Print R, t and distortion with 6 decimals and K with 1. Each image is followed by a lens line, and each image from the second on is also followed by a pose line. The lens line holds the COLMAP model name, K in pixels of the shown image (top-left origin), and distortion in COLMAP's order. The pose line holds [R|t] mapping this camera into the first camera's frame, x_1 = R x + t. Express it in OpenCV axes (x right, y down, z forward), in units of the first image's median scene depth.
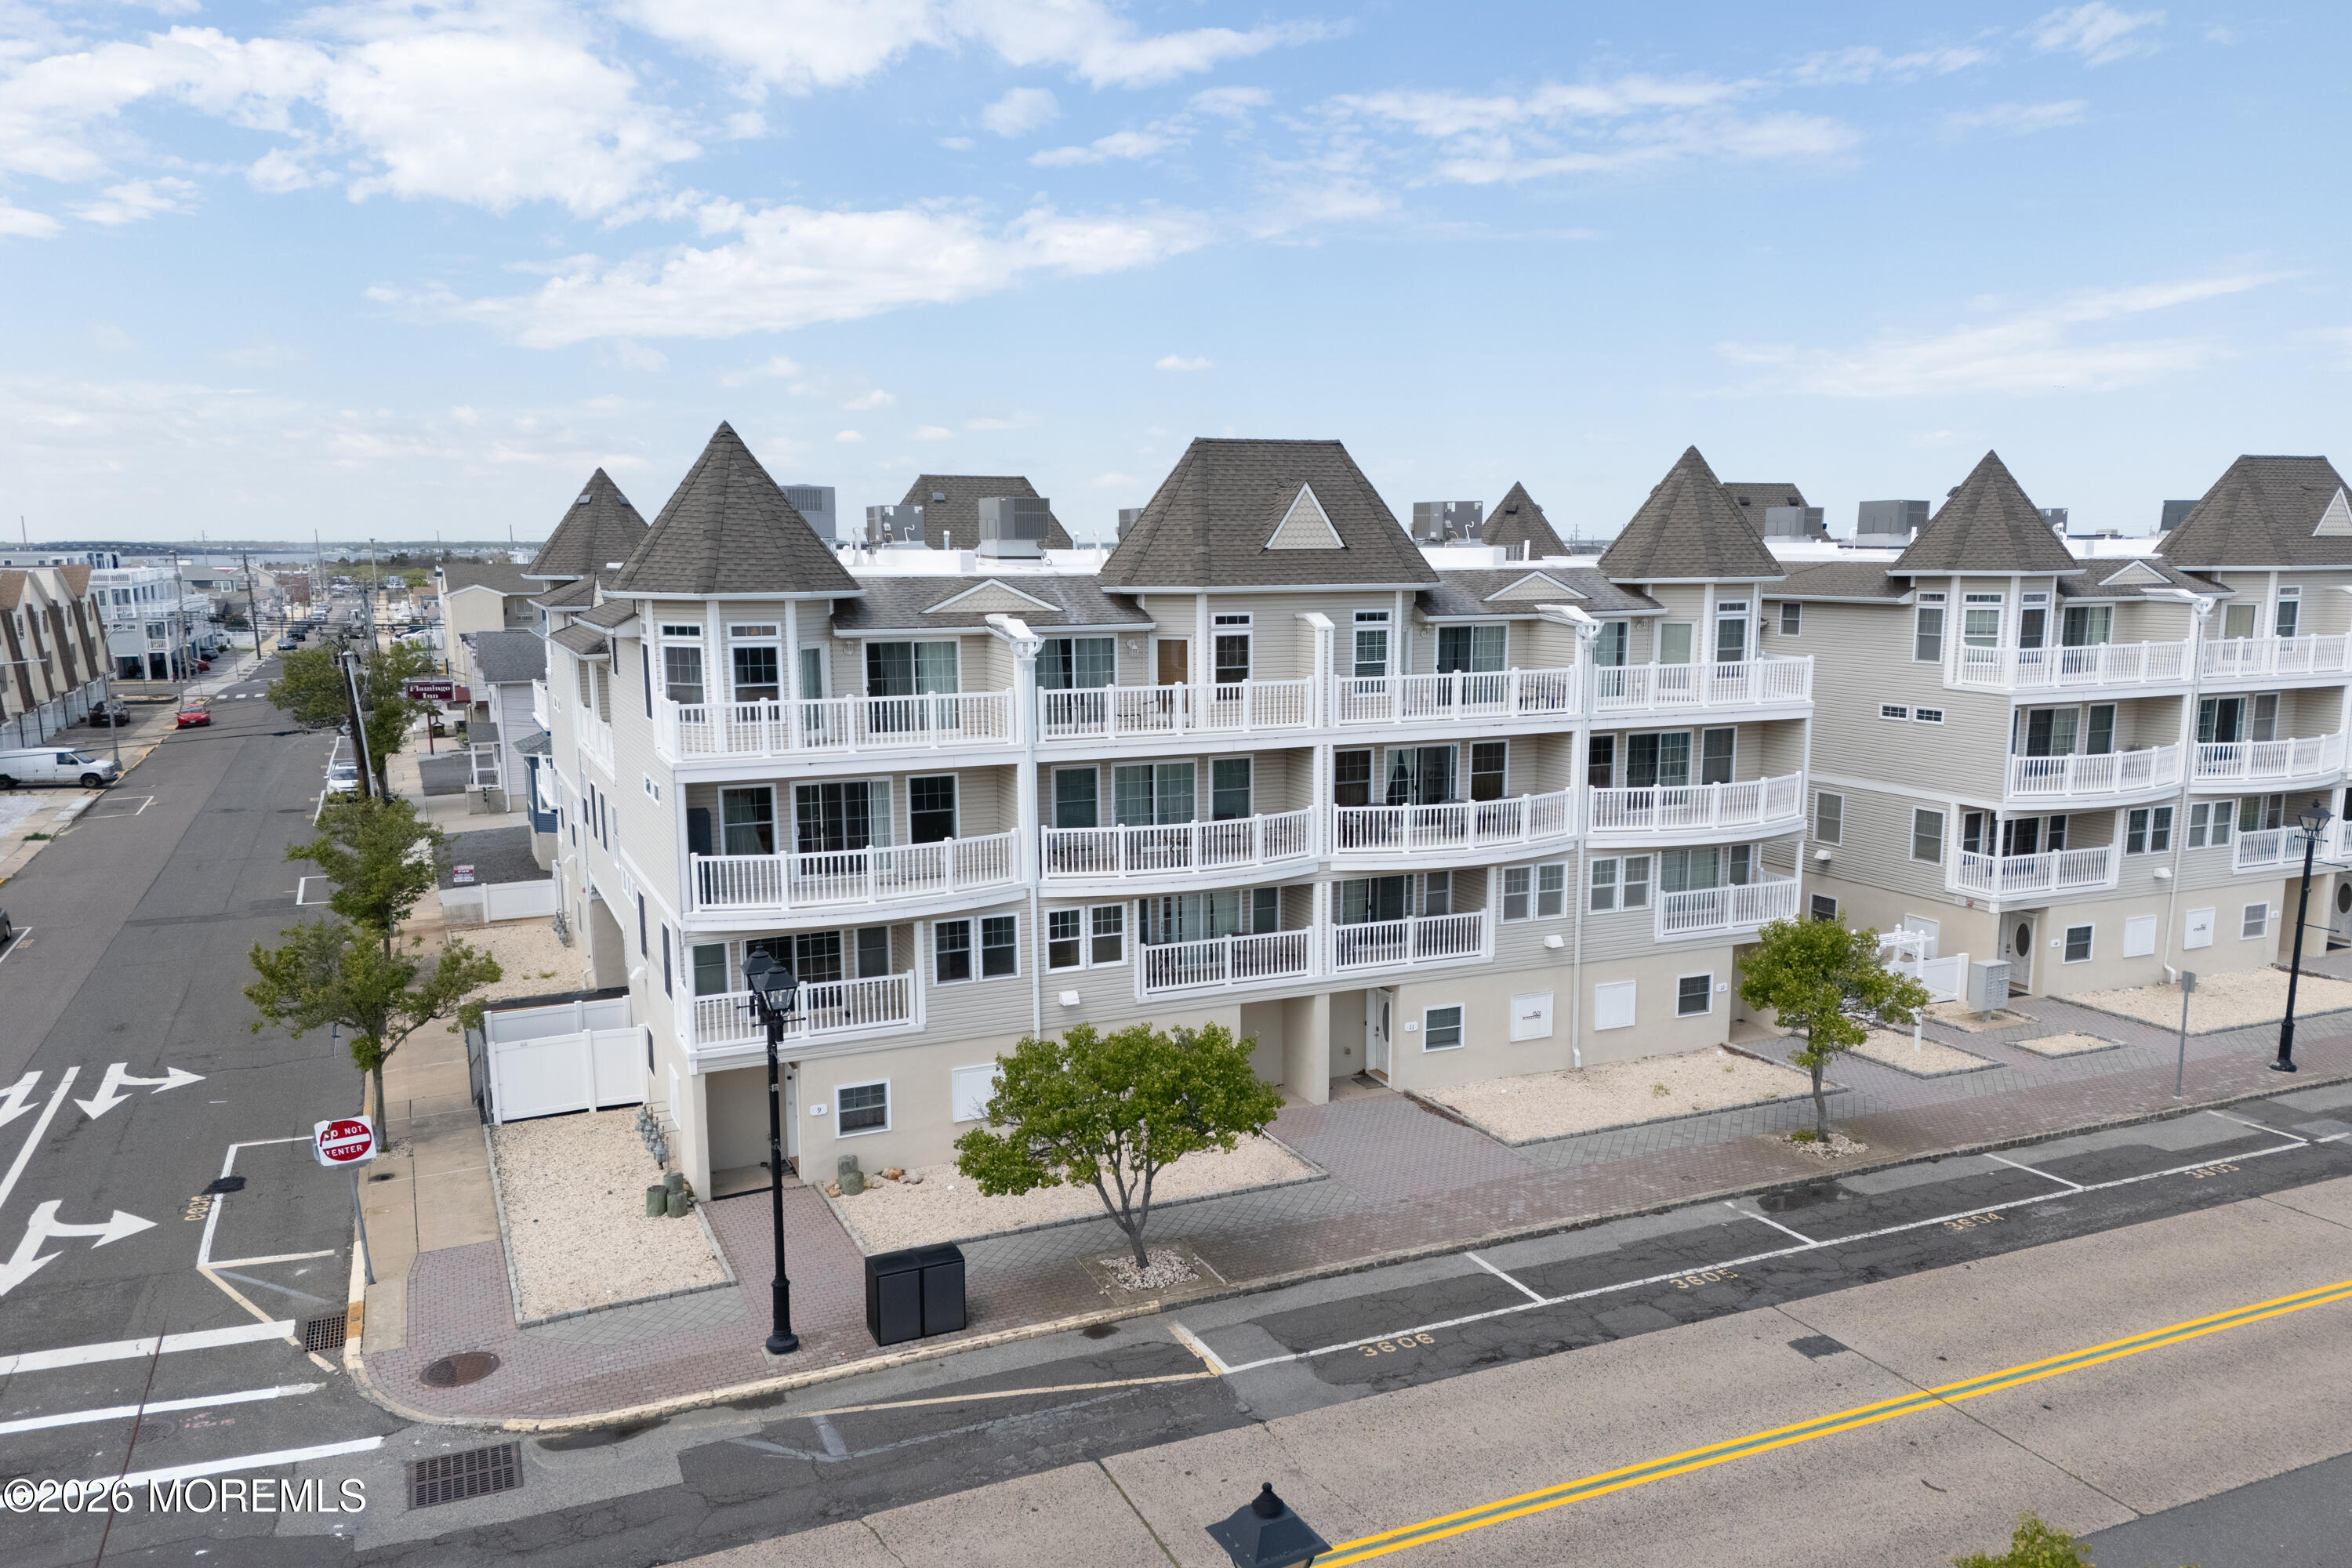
lens RADIAL K [[1743.3, 0, 1178.8], [0, 1743.3, 716.4], [0, 0, 1]] dist [0.069530, -0.065590]
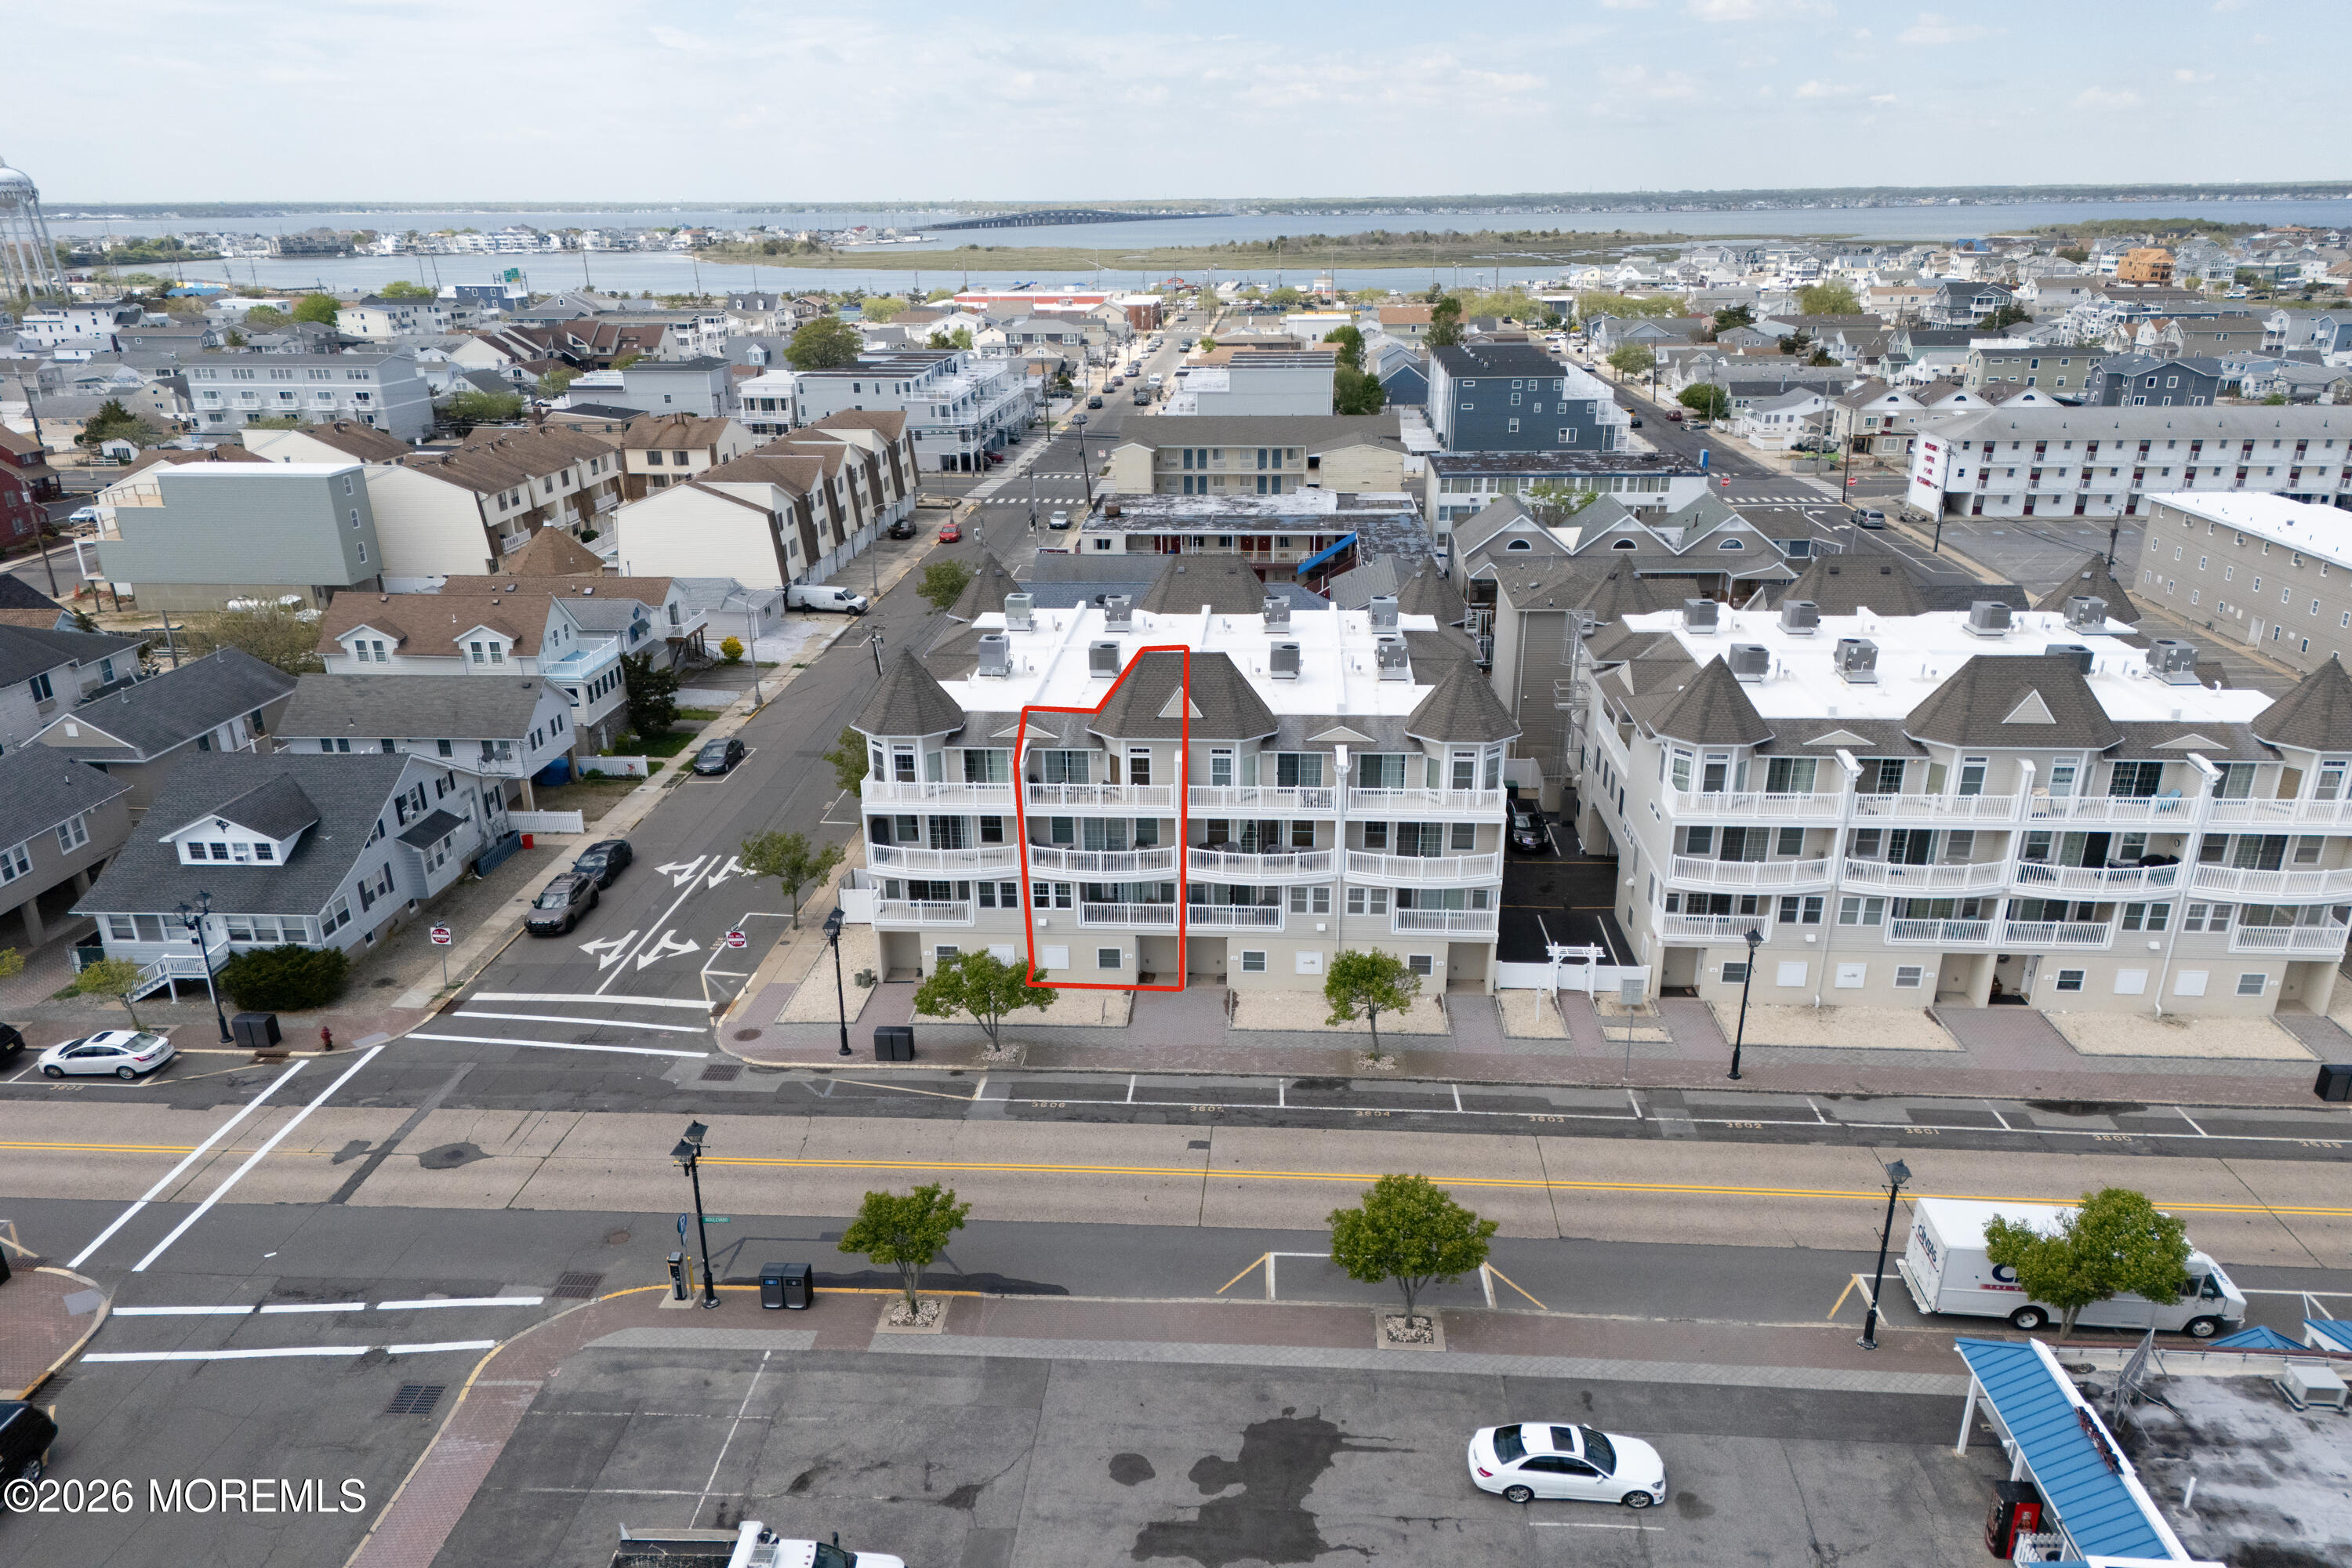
lens RADIAL K [[1738.5, 0, 1171.6], [0, 1738.5, 817.8], [0, 0, 1]] dist [0.078865, -0.081455]
pose [[0.881684, 0.153994, -0.446004, 0.961134], [-0.041888, 0.967056, 0.251093, -0.479367], [0.469978, -0.202702, 0.859088, -0.685227]]
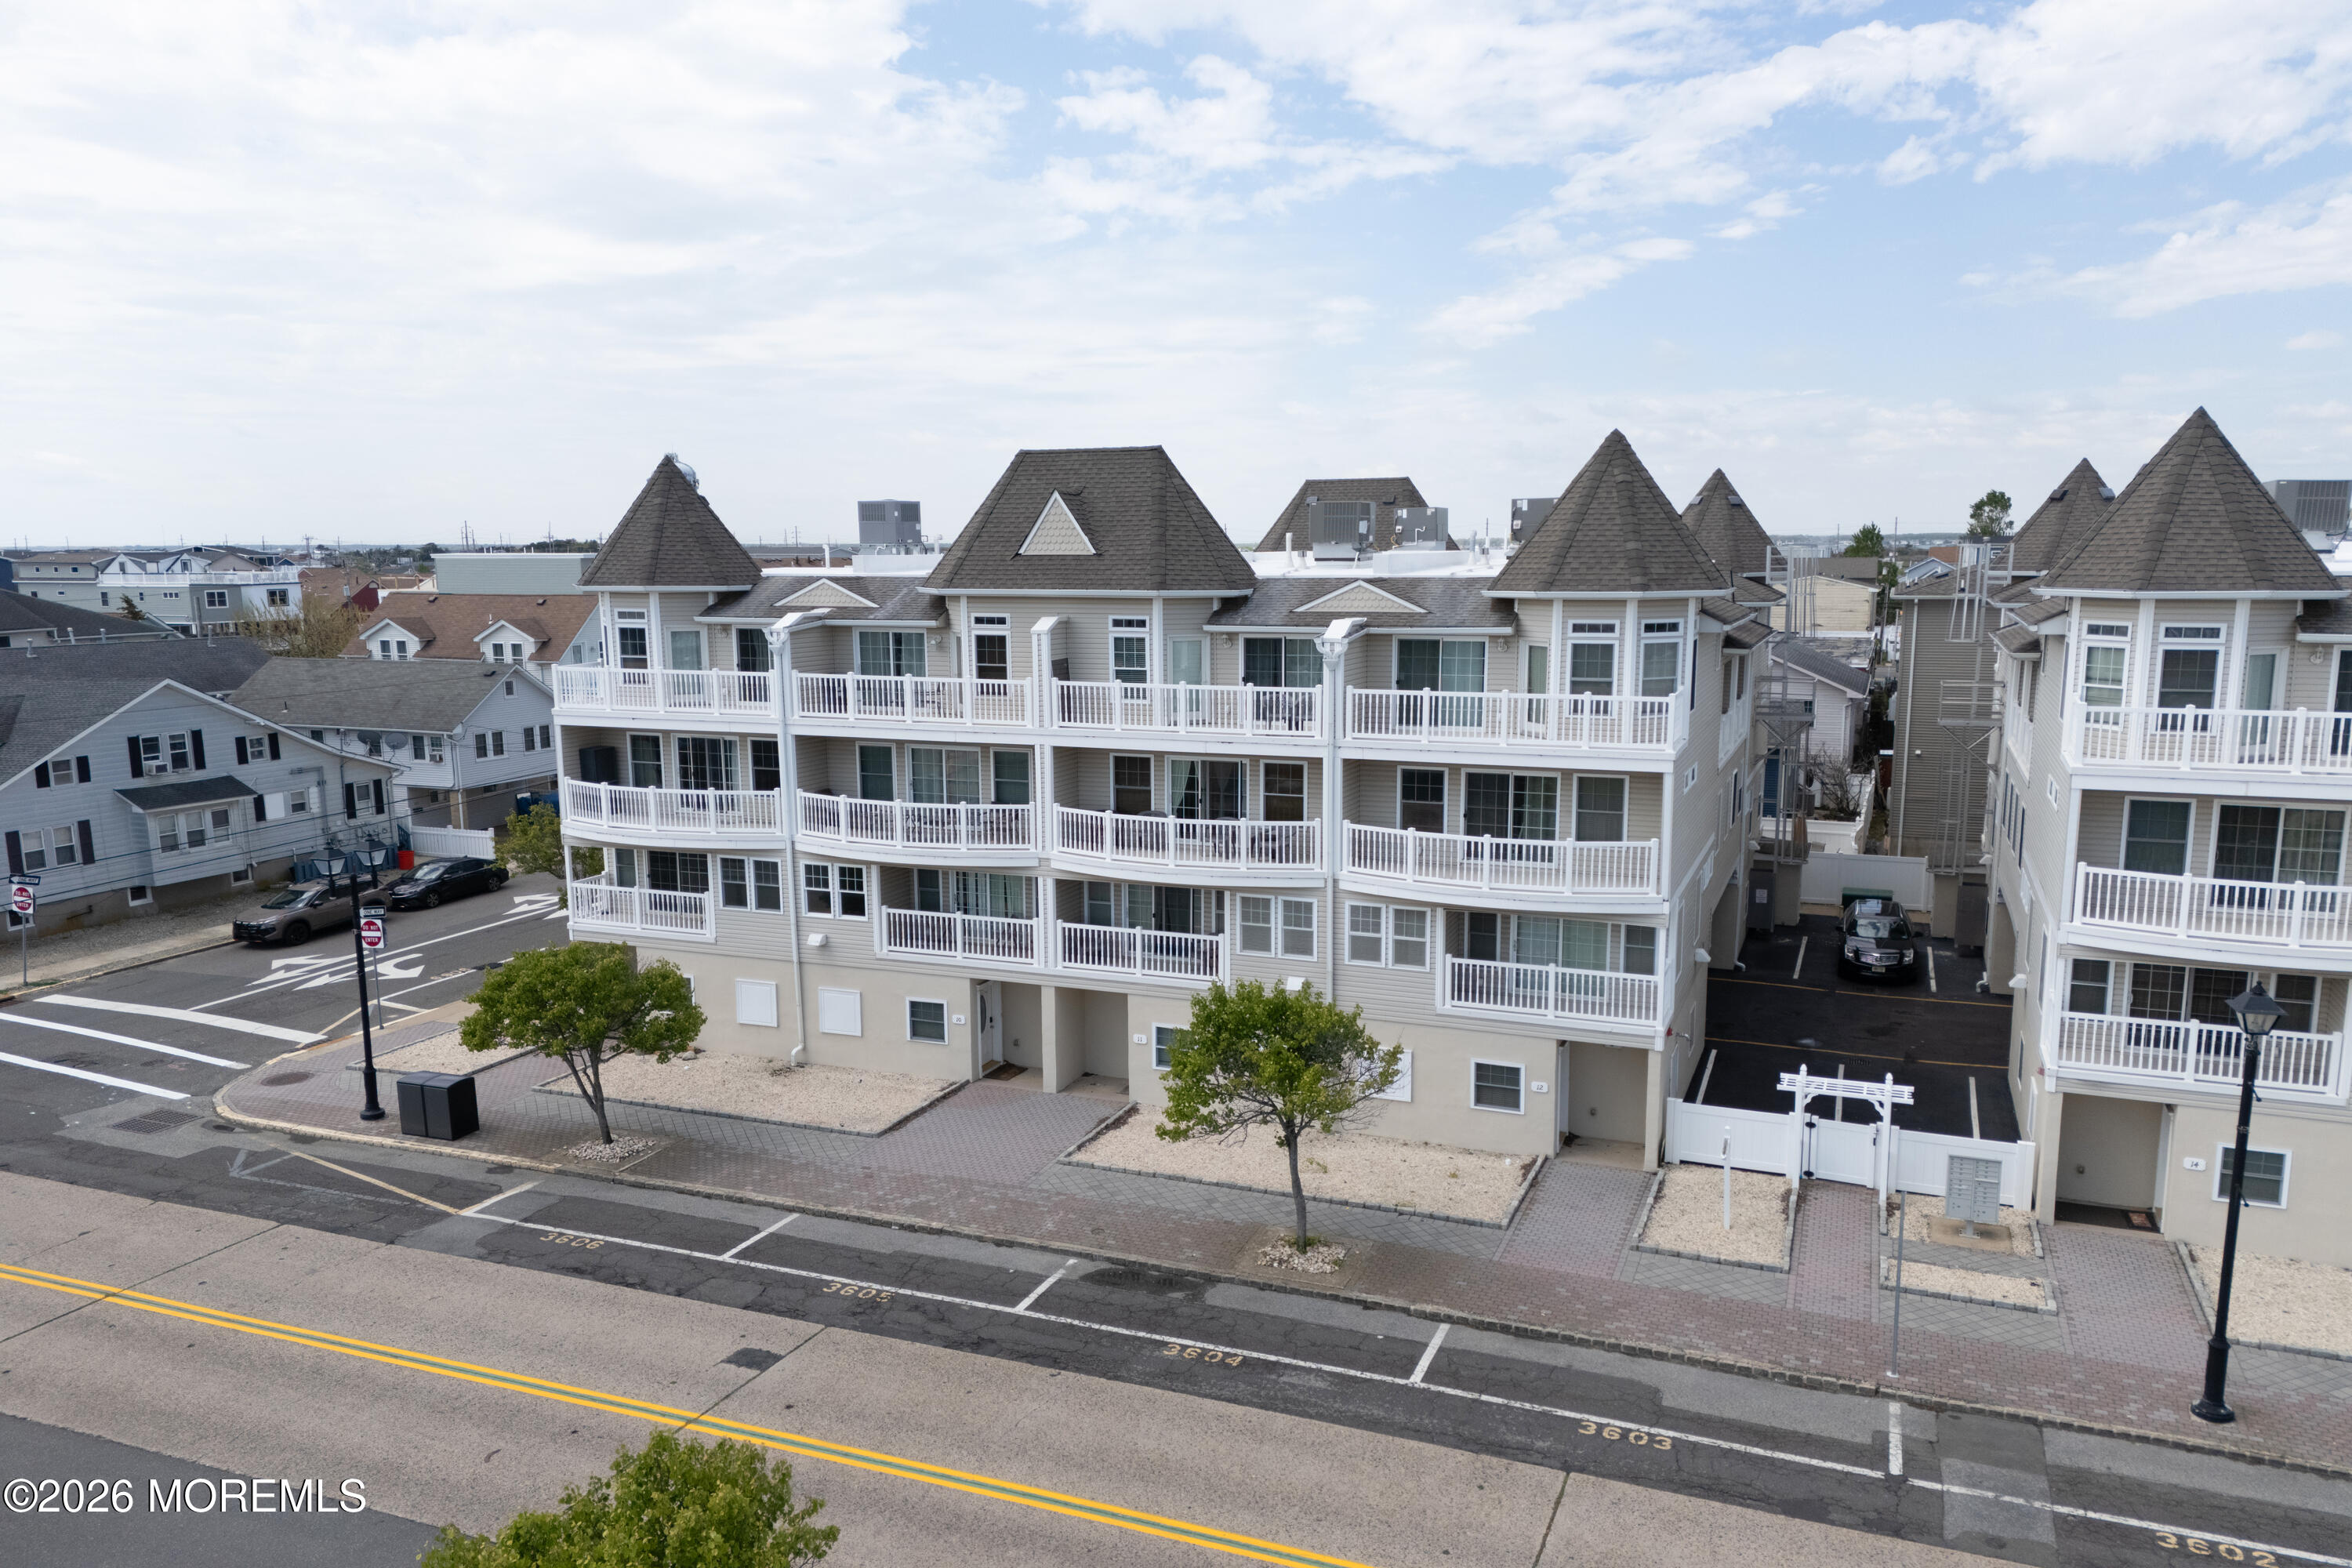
lens RADIAL K [[1743.3, 0, 1178.8], [0, 1743.3, 716.4], [0, 0, 1]] dist [0.069530, -0.065590]
pose [[0.685145, 0.072513, -0.724788, 0.907002], [-0.067534, 0.997070, 0.035913, -0.043998], [0.725269, 0.024343, 0.688035, 0.354502]]
